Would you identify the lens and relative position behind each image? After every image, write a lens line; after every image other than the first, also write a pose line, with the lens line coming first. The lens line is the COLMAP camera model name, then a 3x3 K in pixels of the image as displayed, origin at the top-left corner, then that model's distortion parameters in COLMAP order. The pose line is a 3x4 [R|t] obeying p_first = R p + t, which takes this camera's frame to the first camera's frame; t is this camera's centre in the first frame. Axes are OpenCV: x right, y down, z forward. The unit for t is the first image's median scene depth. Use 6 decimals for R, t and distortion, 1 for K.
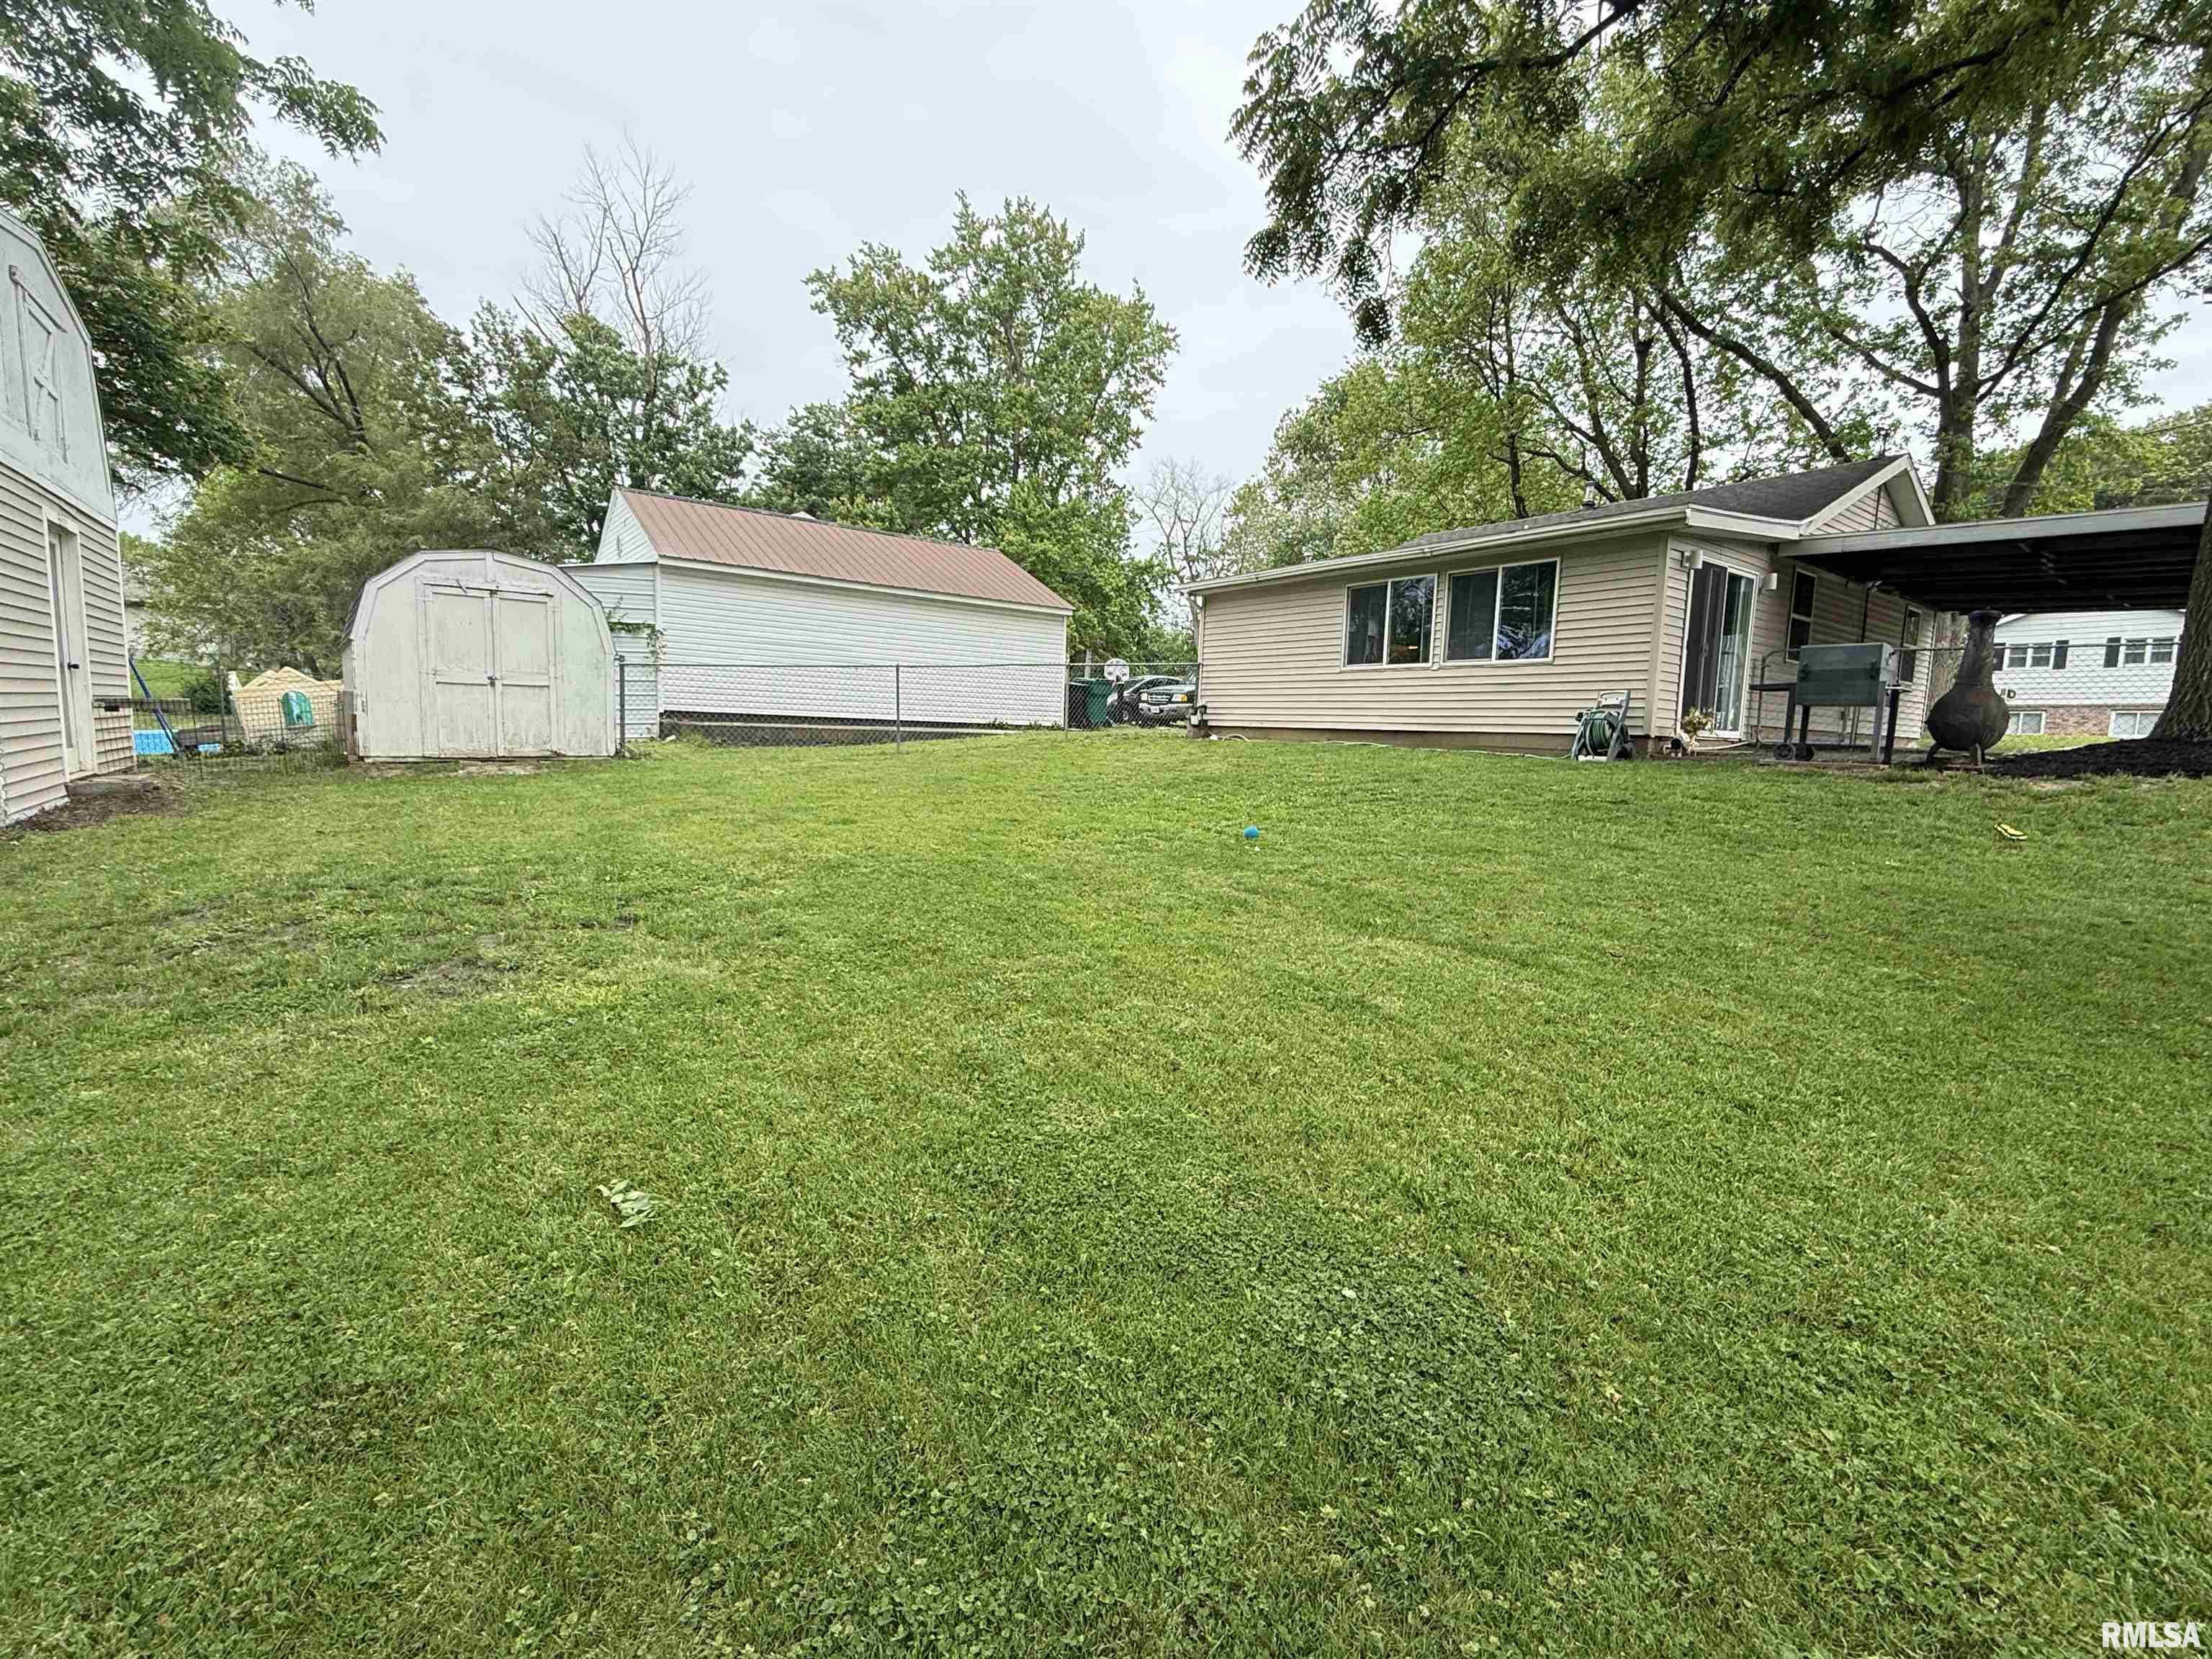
lens RADIAL K [[956.2, 0, 1106.0], [0, 956.2, 829.5], [0, 0, 1]] dist [-0.001058, -0.000955]
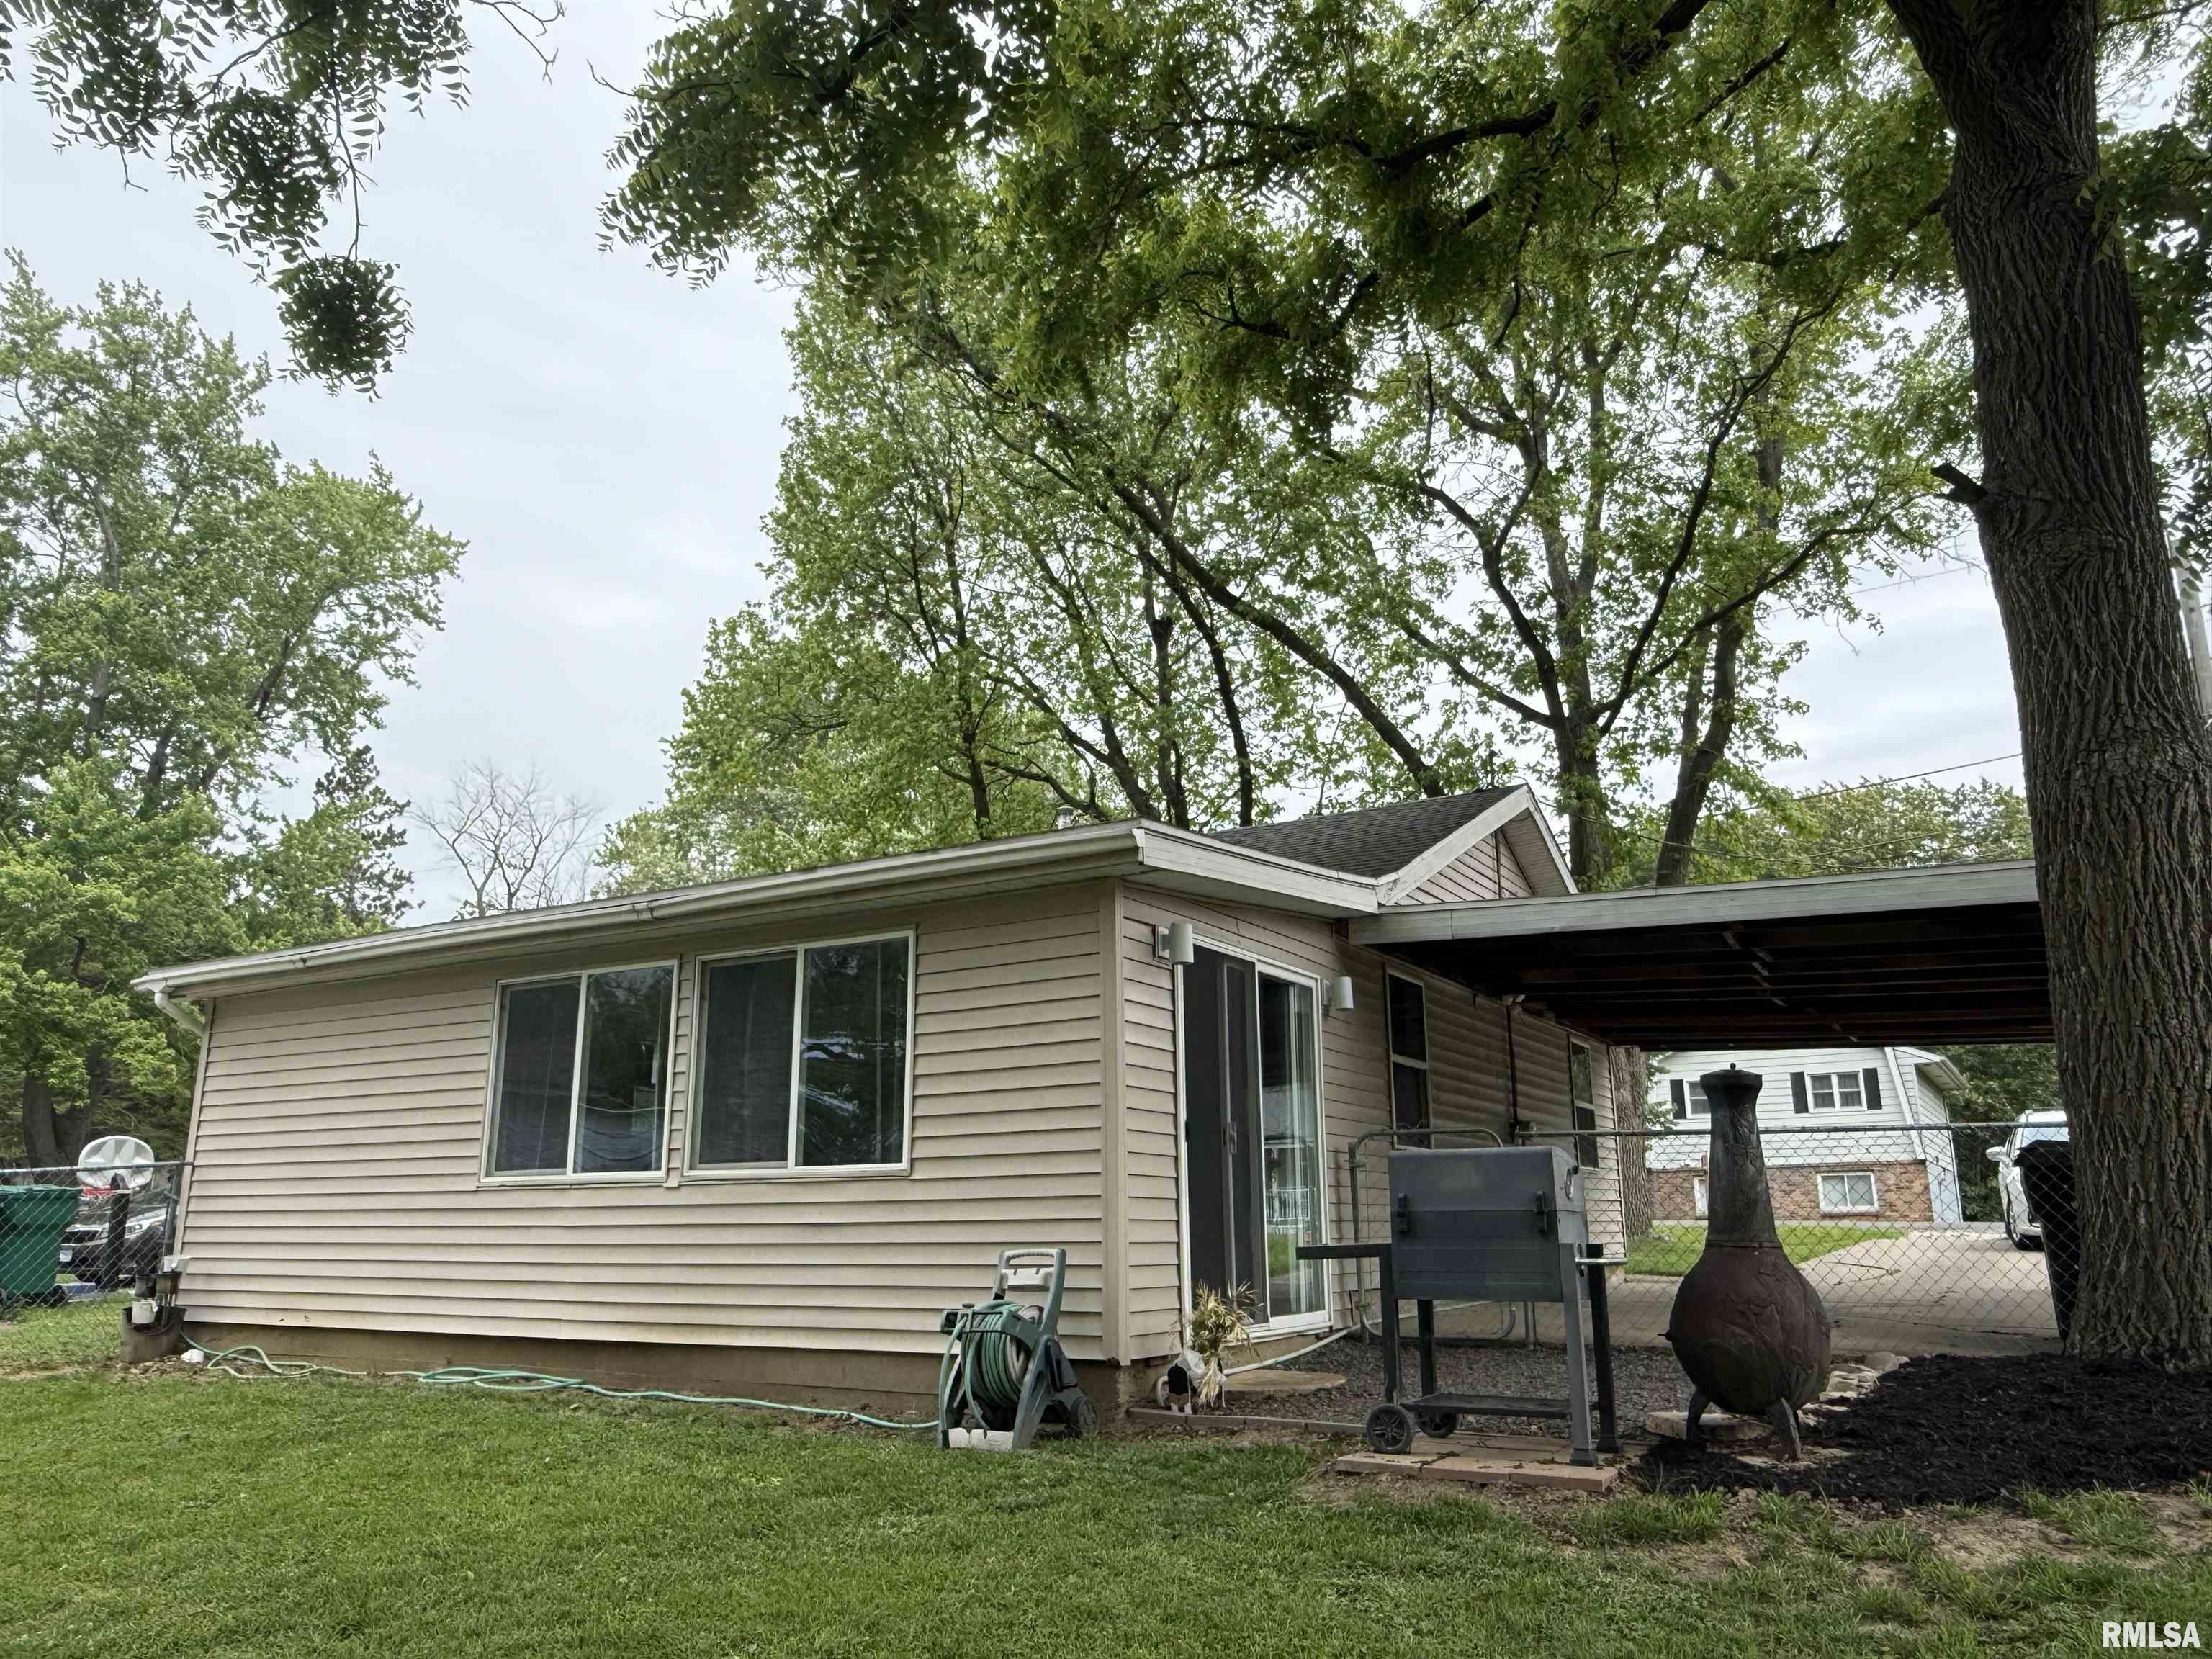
lens RADIAL K [[1562.9, 0, 1106.0], [0, 1562.9, 829.5], [0, 0, 1]] dist [-0.003738, -0.003190]
pose [[0.919095, 0.058611, 0.389653, 0.163868], [0.077217, 0.942912, -0.323966, -0.053812], [-0.386397, 0.327843, 0.862100, 0.200536]]
